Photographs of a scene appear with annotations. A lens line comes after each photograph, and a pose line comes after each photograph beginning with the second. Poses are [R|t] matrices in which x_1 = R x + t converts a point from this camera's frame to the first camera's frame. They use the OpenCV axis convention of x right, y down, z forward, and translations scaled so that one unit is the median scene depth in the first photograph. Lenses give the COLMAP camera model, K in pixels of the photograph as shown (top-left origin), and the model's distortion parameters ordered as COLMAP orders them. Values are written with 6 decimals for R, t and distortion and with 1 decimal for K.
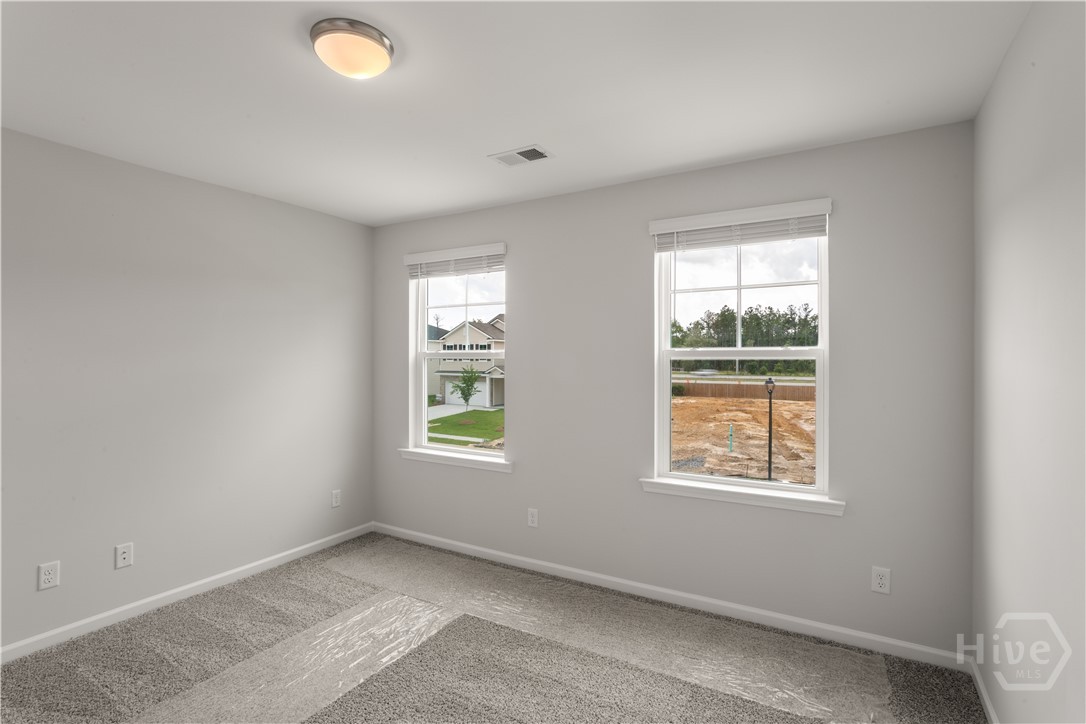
lens RADIAL K [[532.8, 0, 543.0], [0, 532.8, 362.0], [0, 0, 1]] dist [-0.032823, 0.016744]
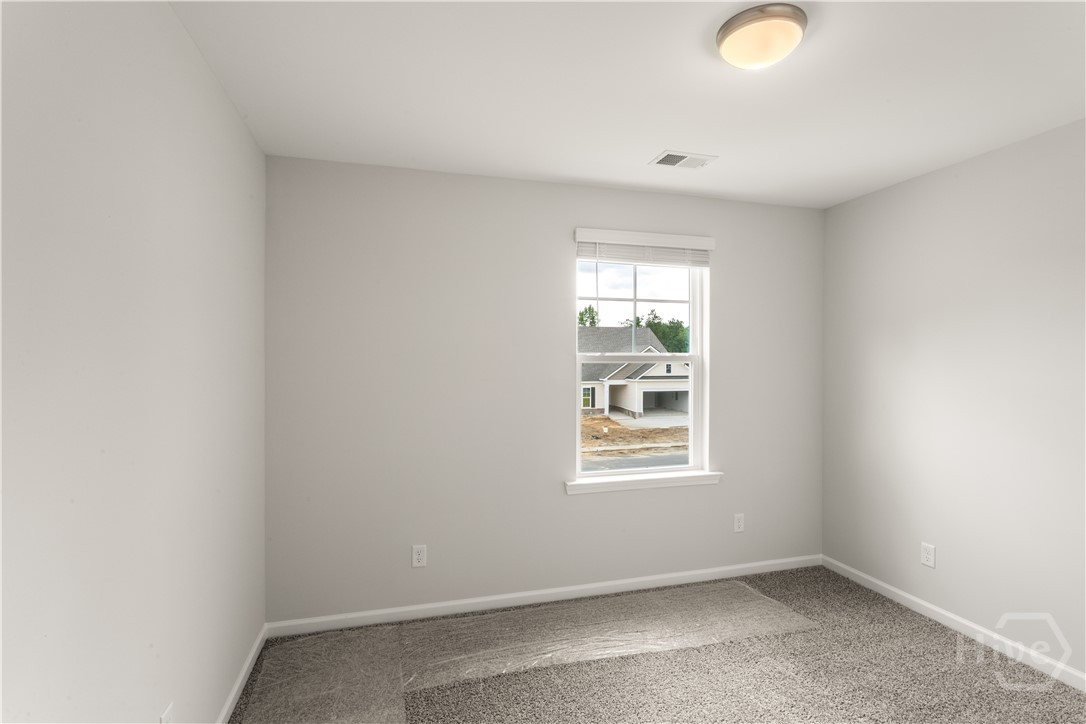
lens RADIAL K [[532.8, 0, 543.0], [0, 532.8, 362.0], [0, 0, 1]] dist [-0.032823, 0.016744]
pose [[0.677035, -0.000183, 0.735951, -0.638184], [0.005917, 0.999969, -0.005194, -0.002318], [-0.735927, 0.007871, 0.677015, 0.387942]]
